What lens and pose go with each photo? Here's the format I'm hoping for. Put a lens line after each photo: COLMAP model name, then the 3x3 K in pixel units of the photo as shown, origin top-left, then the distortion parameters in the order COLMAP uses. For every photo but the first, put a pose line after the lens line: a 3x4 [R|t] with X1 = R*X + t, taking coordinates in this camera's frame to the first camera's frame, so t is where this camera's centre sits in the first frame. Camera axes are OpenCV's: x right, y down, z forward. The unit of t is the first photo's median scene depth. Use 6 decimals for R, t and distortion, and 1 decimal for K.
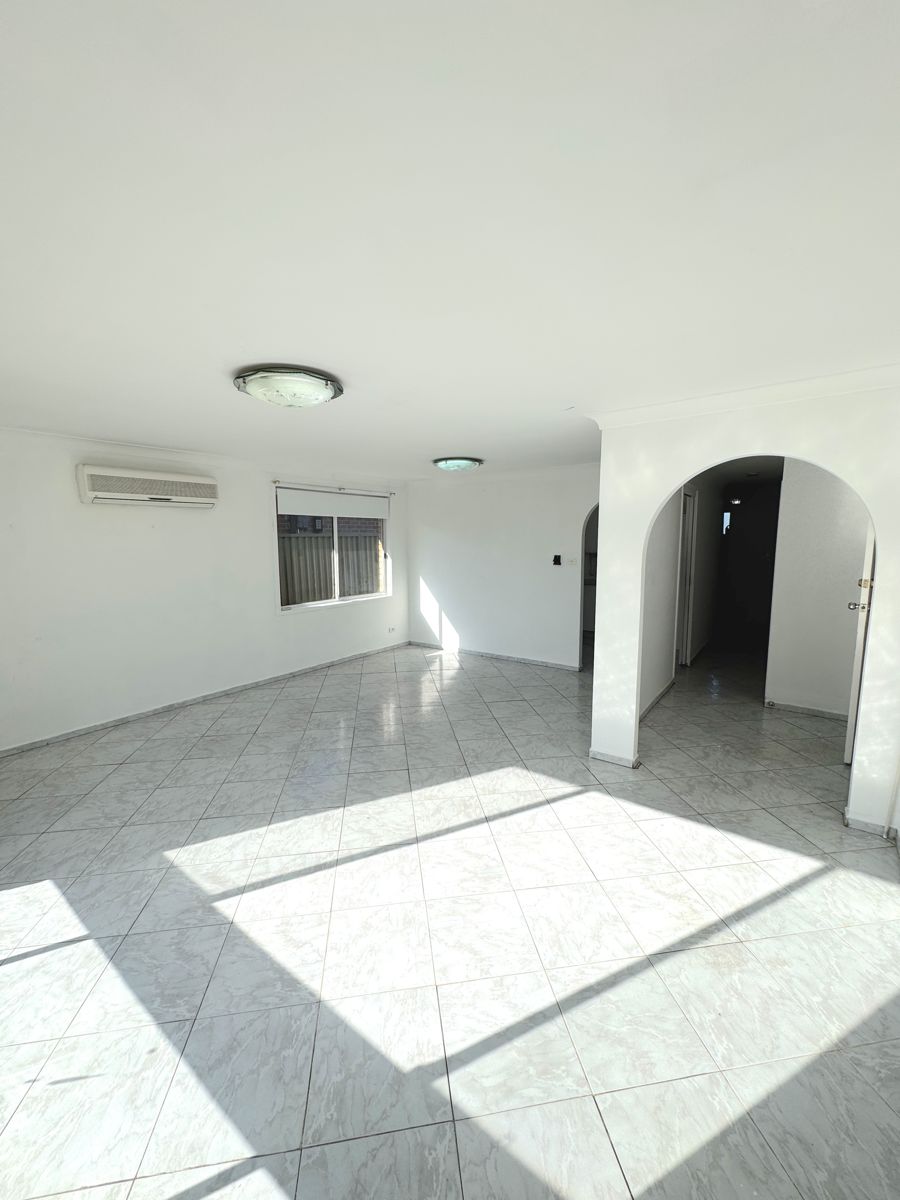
lens RADIAL K [[481.4, 0, 449.1], [0, 481.4, 600.0], [0, 0, 1]] dist [0.006651, 0.000482]
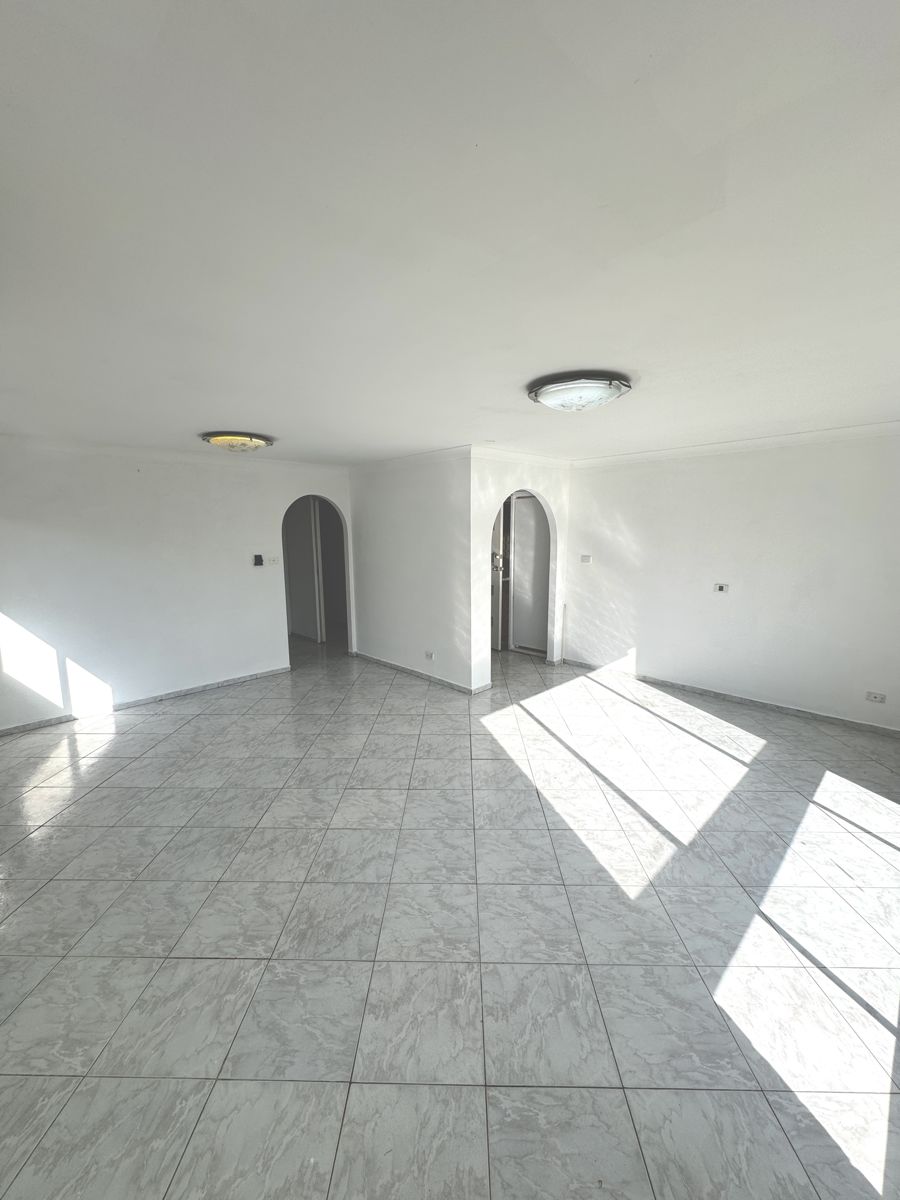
lens RADIAL K [[481.4, 0, 451.0], [0, 481.4, 602.5], [0, 0, 1]] dist [0.006651, 0.000482]
pose [[0.152013, -0.139921, 0.978424, -1.453524], [0.132465, 0.983882, 0.120121, -0.150264], [-0.979462, 0.111347, 0.168098, 1.145169]]
